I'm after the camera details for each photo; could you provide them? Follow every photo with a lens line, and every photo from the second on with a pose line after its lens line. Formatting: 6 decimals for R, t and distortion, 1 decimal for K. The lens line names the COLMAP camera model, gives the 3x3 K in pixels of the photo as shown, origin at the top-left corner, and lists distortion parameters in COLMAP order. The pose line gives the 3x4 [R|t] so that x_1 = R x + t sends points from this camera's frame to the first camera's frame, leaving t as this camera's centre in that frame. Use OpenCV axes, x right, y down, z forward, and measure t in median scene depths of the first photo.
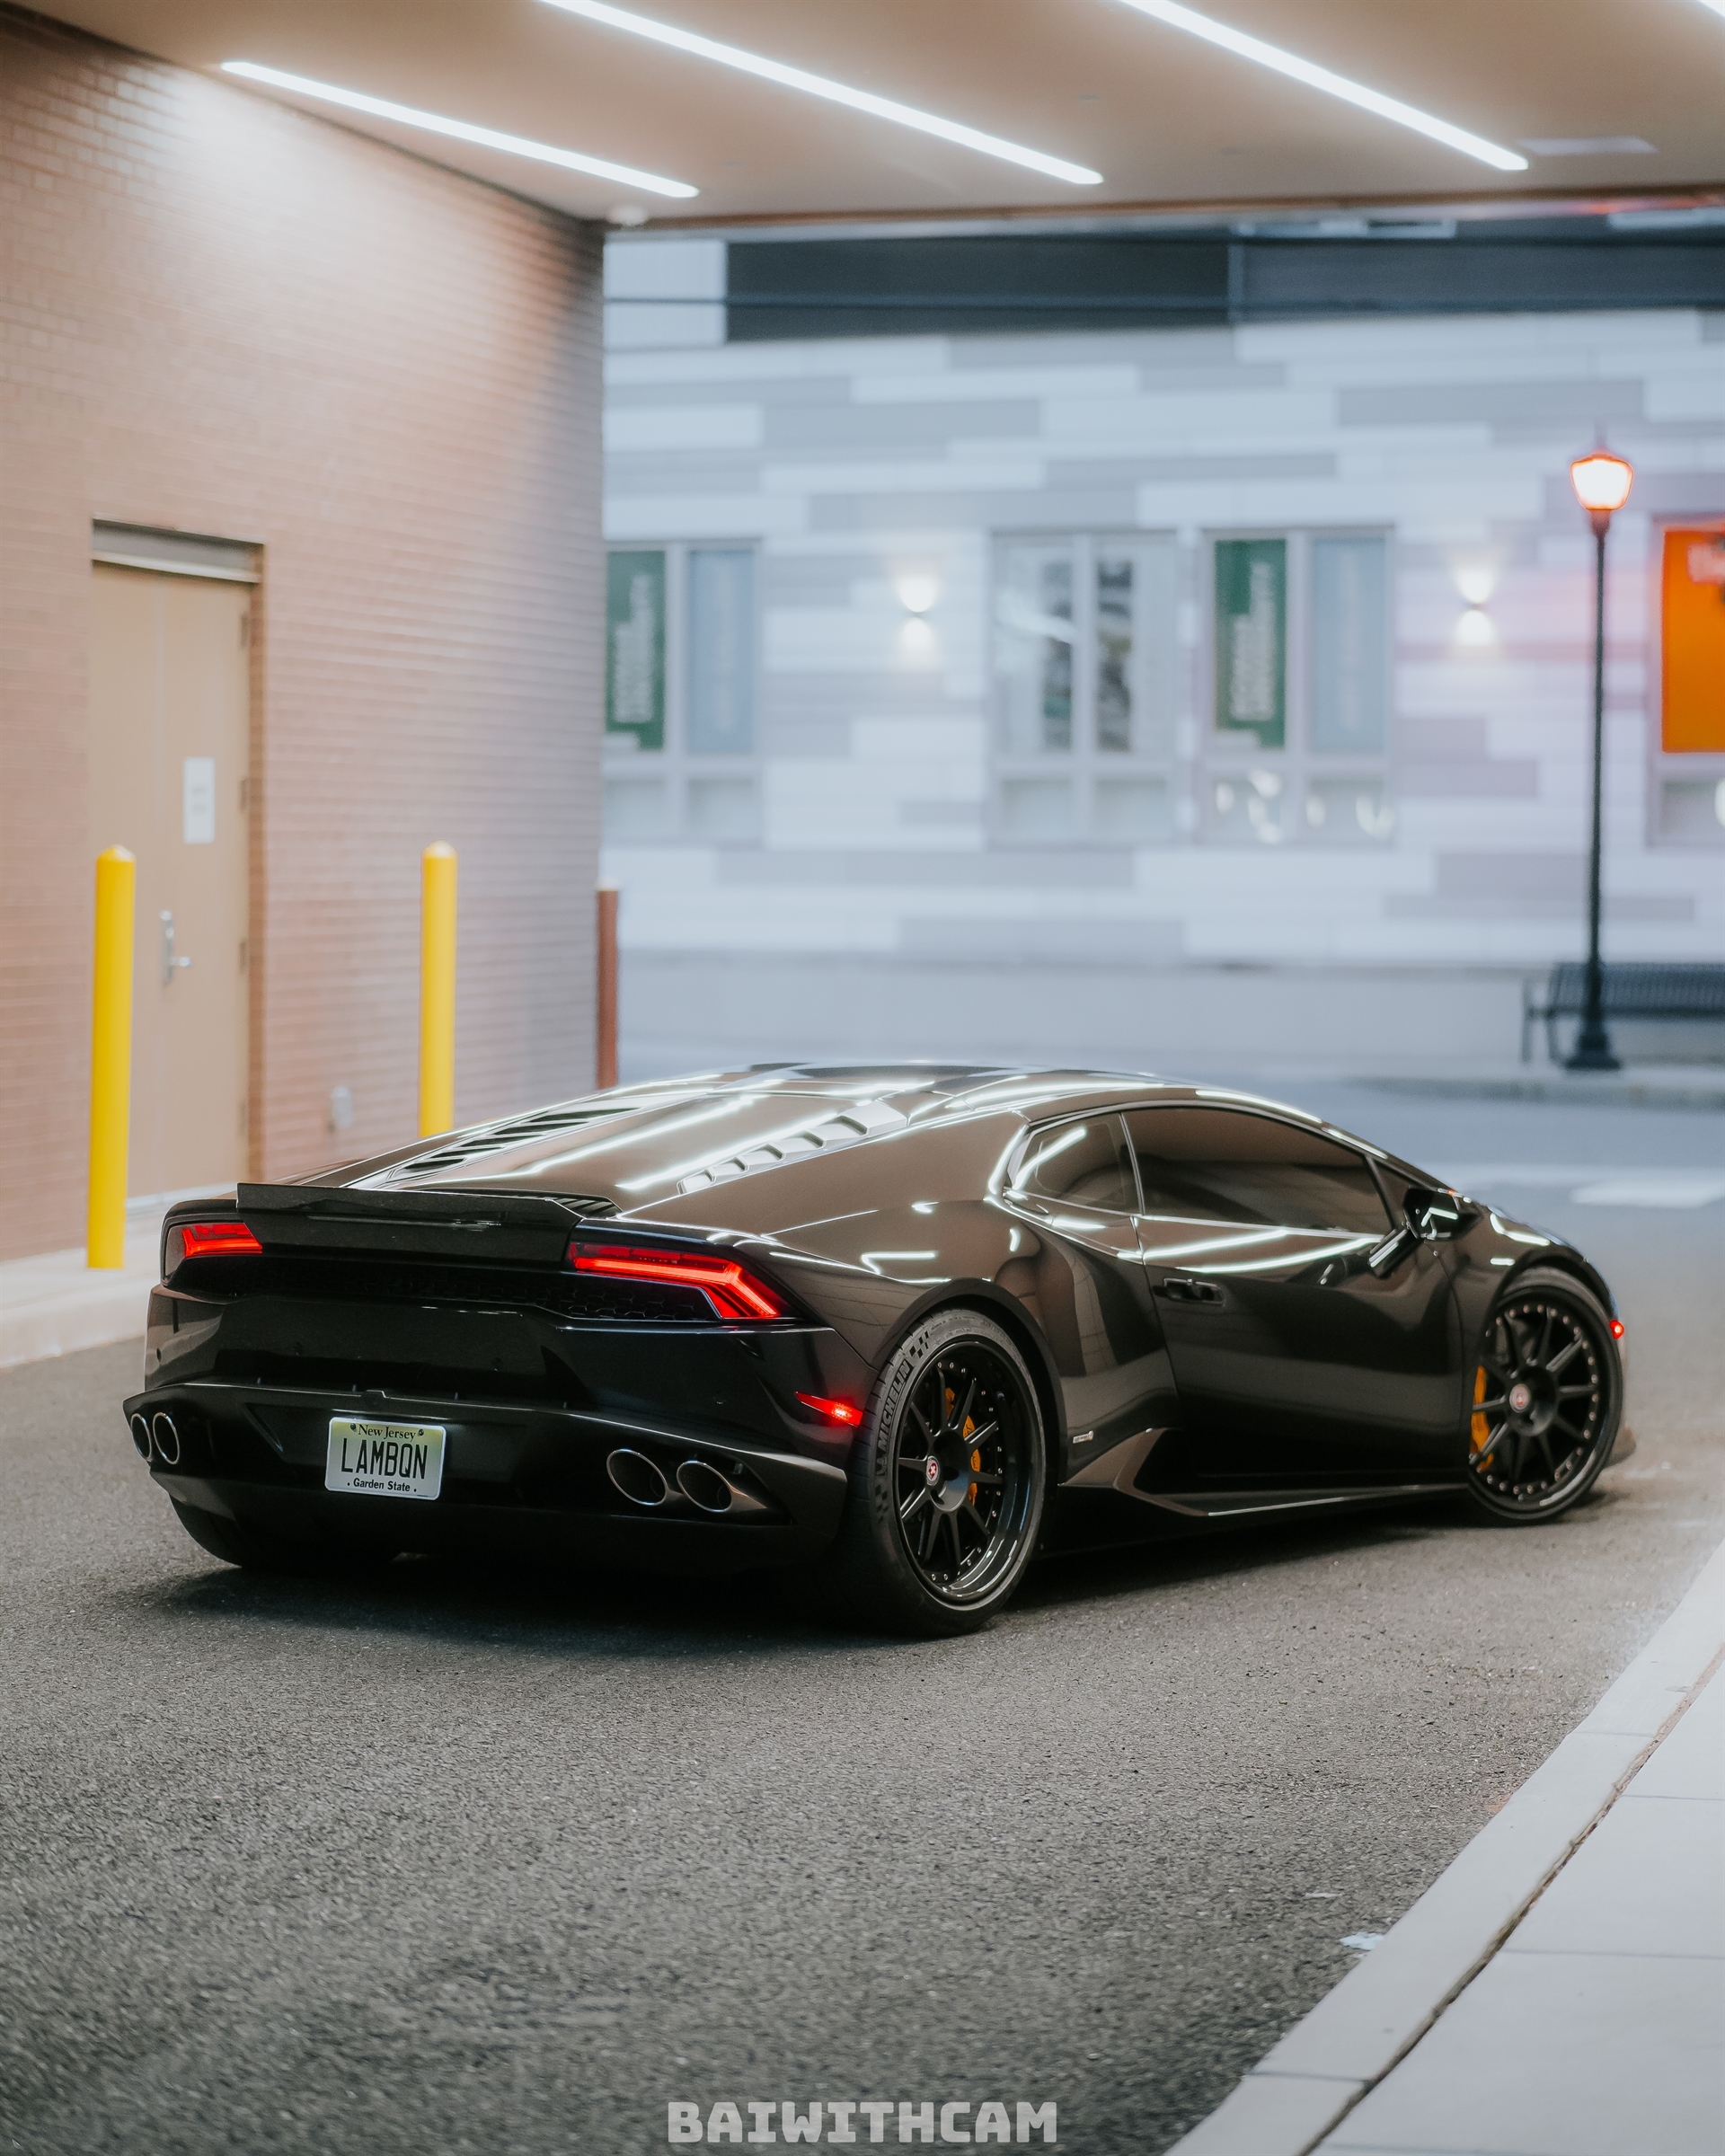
lens RADIAL K [[5737.1, 0, 862.5], [0, 5737.1, 1078.0], [0, 0, 1]] dist [0.039146, -1.031194]
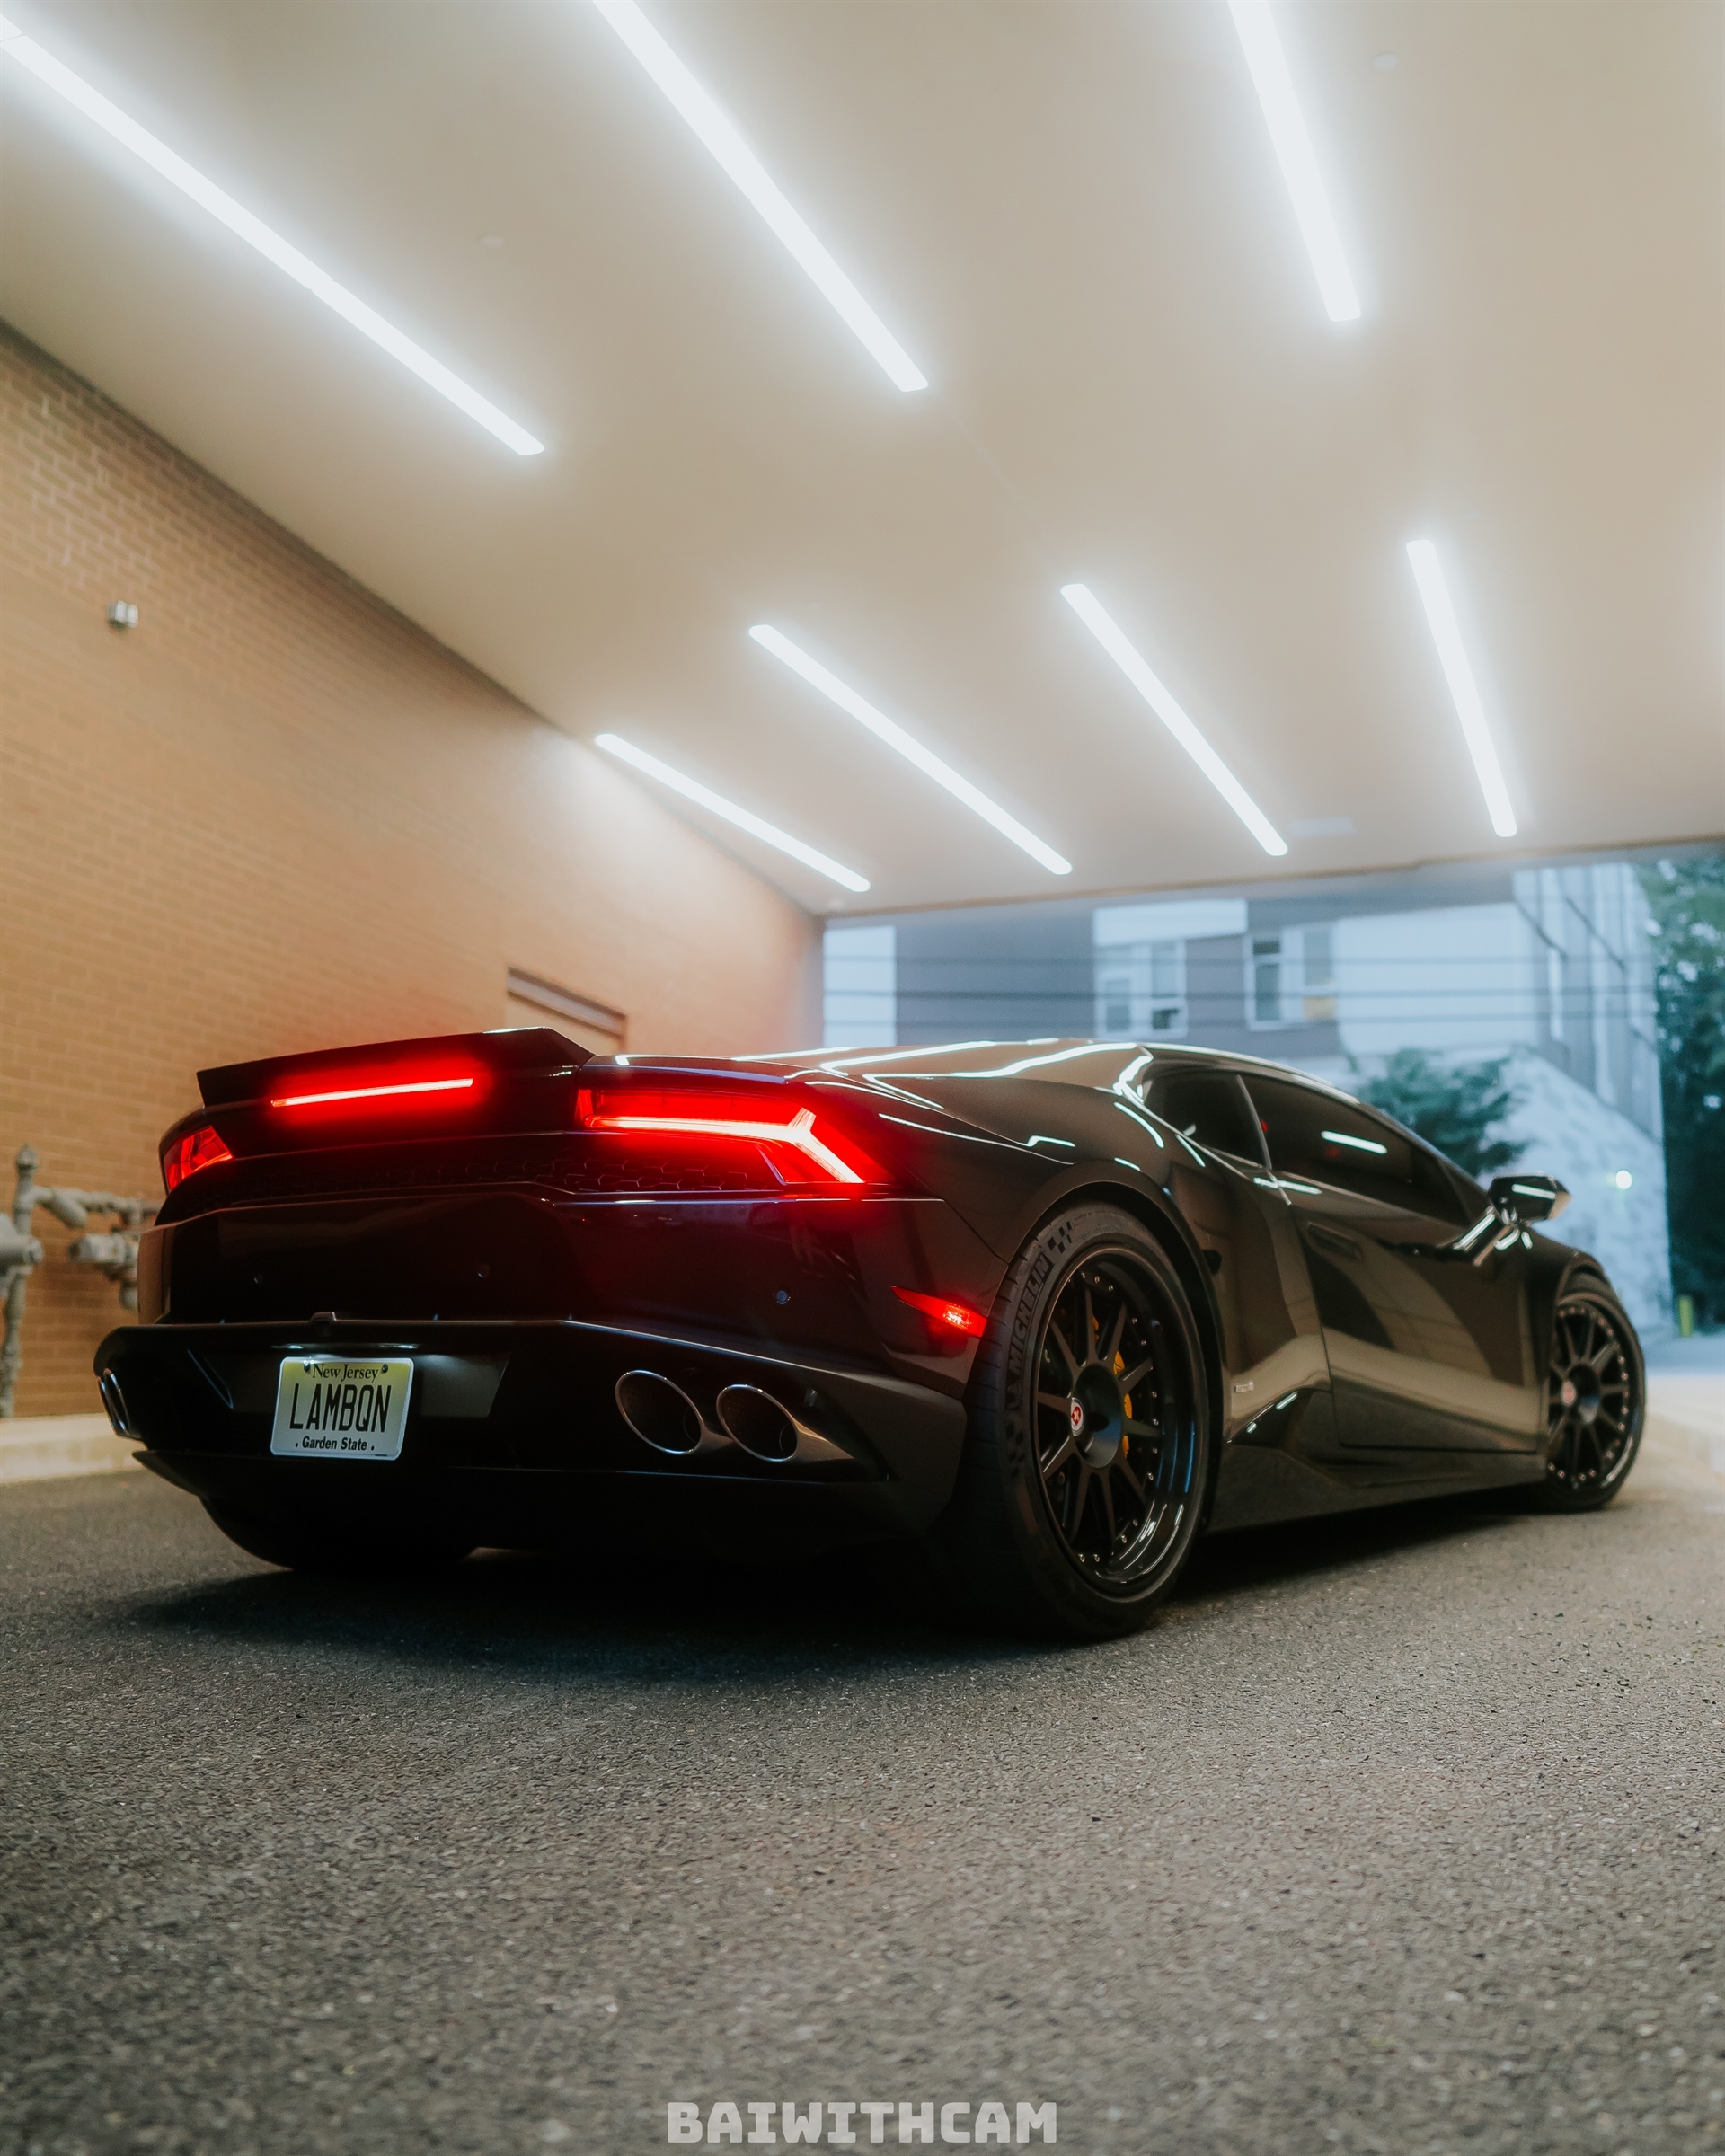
lens RADIAL K [[1955.0, 0, 1012.7], [0, 1955.0, 1071.3], [0, 0, 1]] dist [-0.035790, 0.027335]
pose [[0.999352, -0.014265, 0.033039, -0.004236], [0.019817, 0.984487, -0.174335, 0.068869], [-0.030039, 0.174877, 0.984132, 0.740527]]
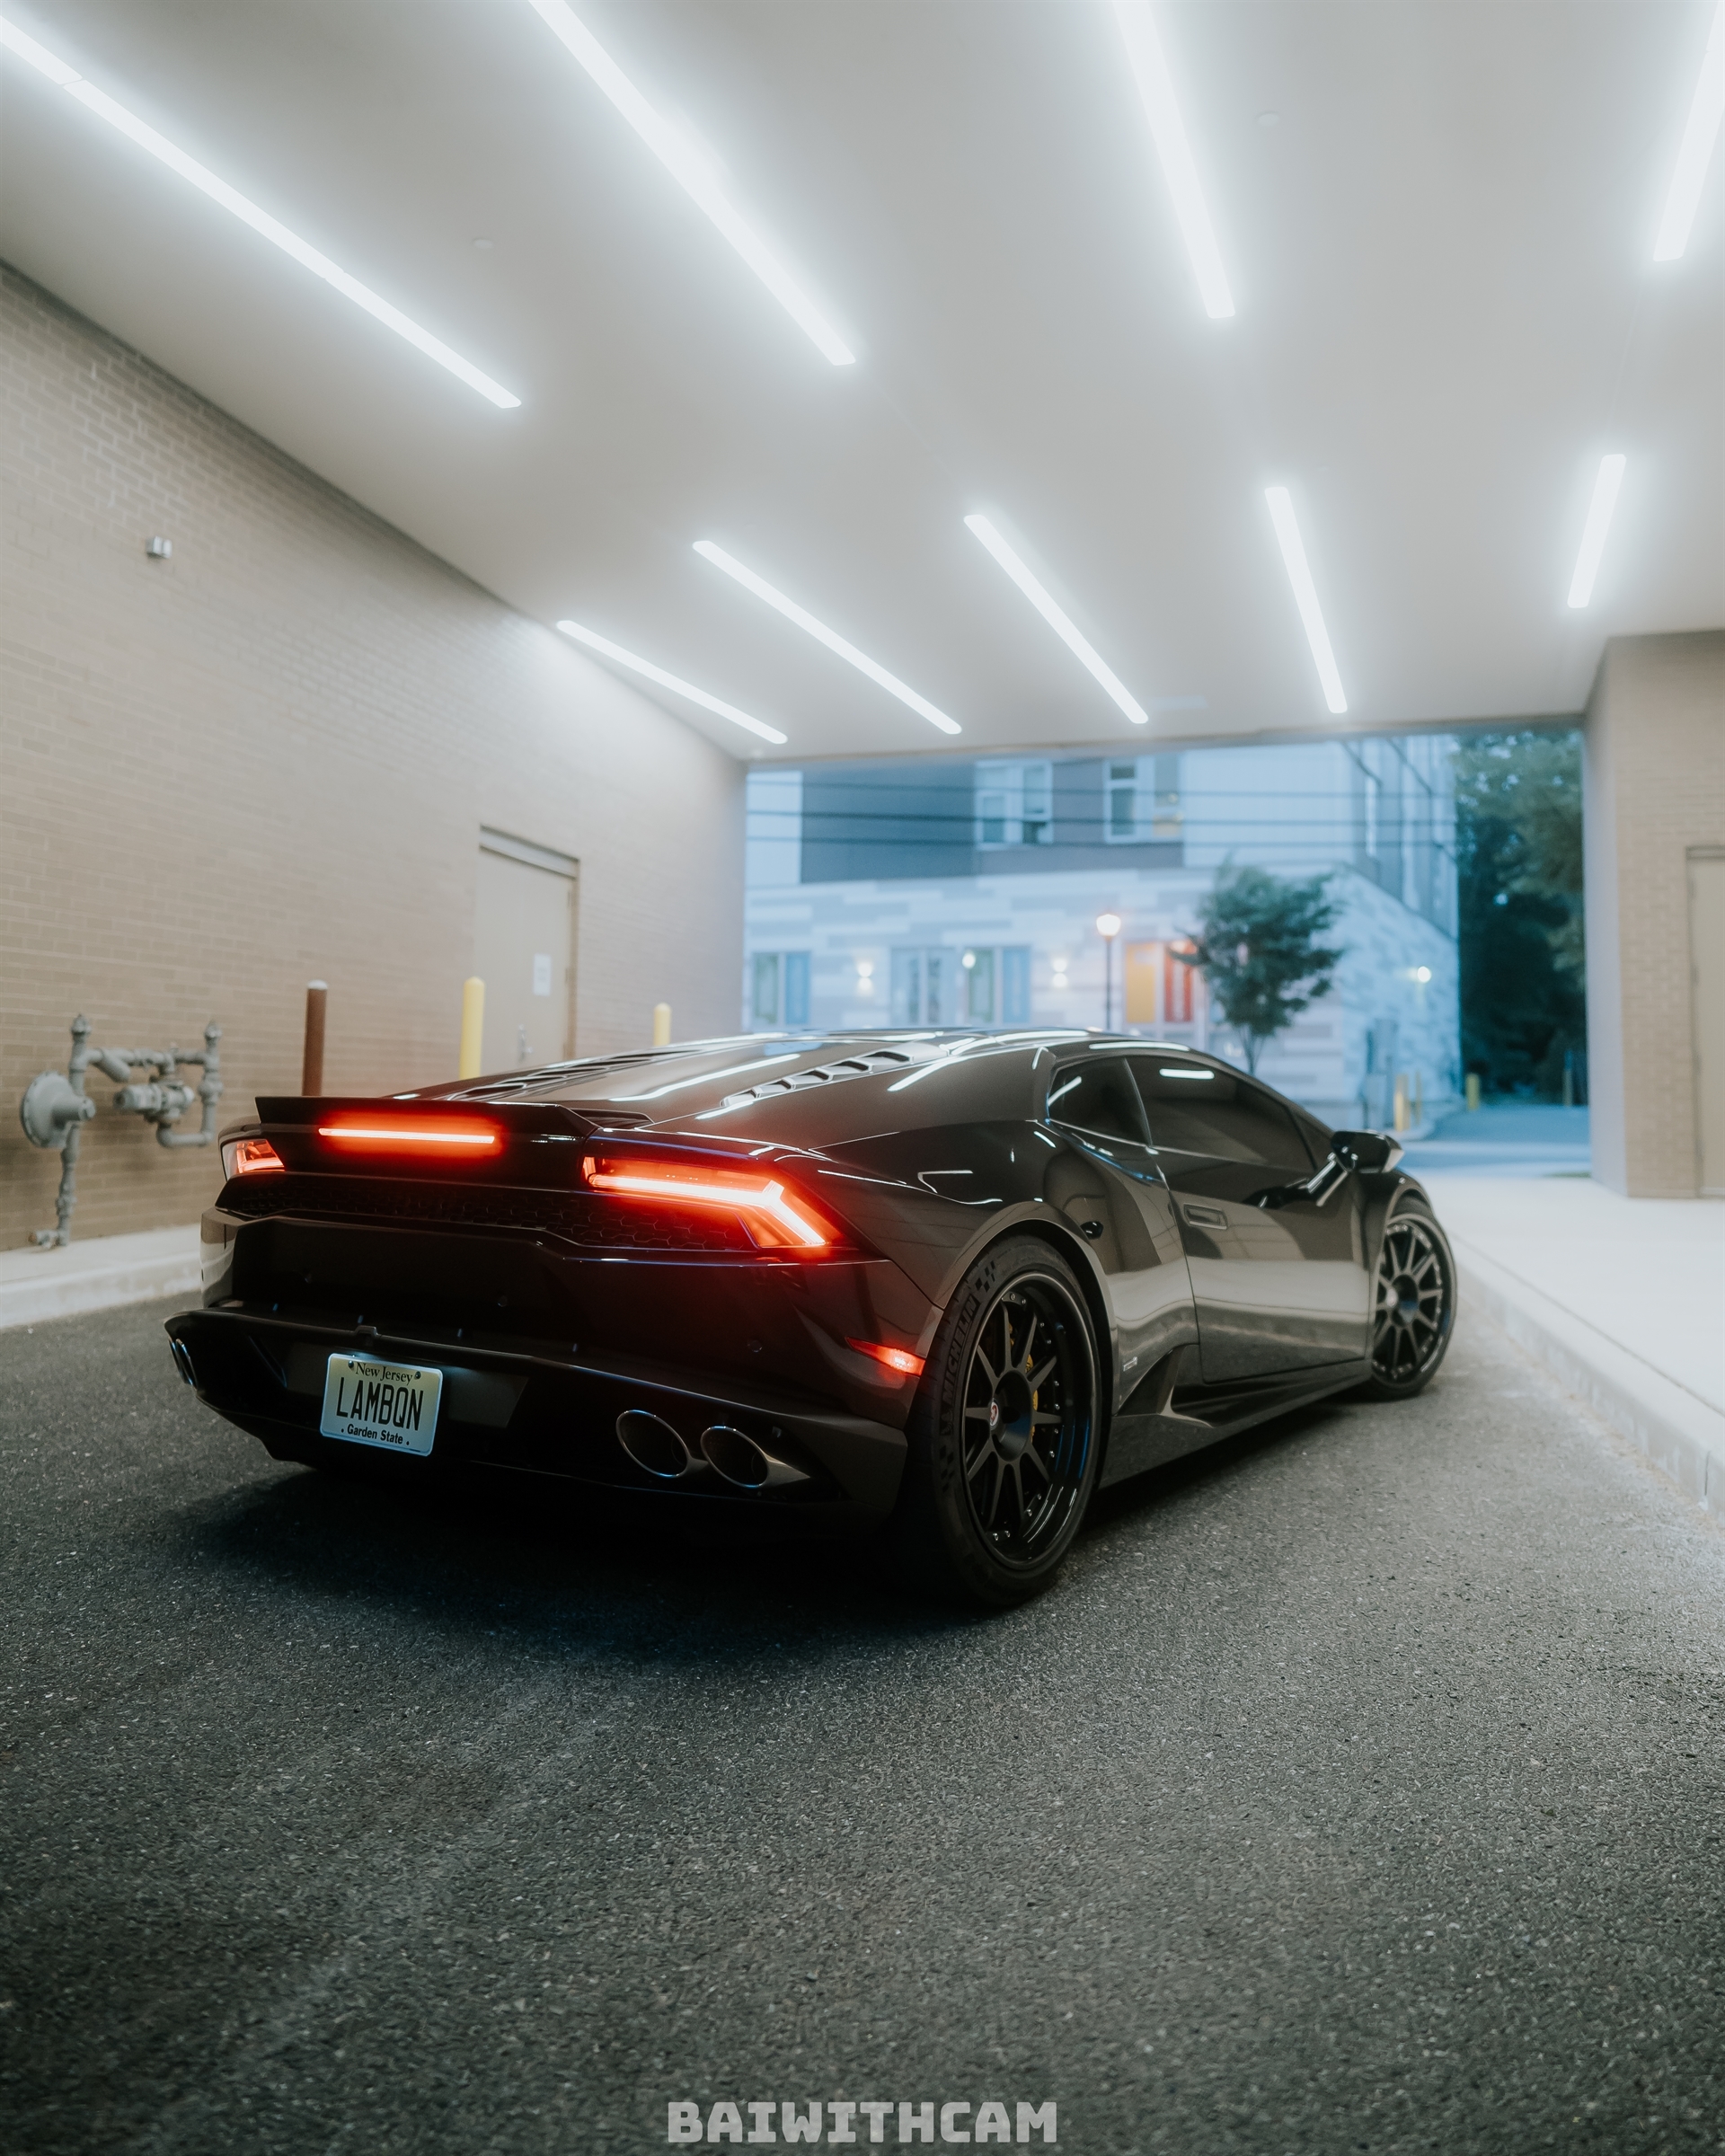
lens RADIAL K [[1680.4, 0, 873.4], [0, 1680.4, 930.0], [0, 0, 1]] dist [-0.039927, 0.051053]
pose [[0.999793, 0.006628, 0.019220, -0.012512], [-0.004075, 0.991513, -0.129941, 0.027008], [-0.019918, 0.129836, 0.991335, 0.731080]]
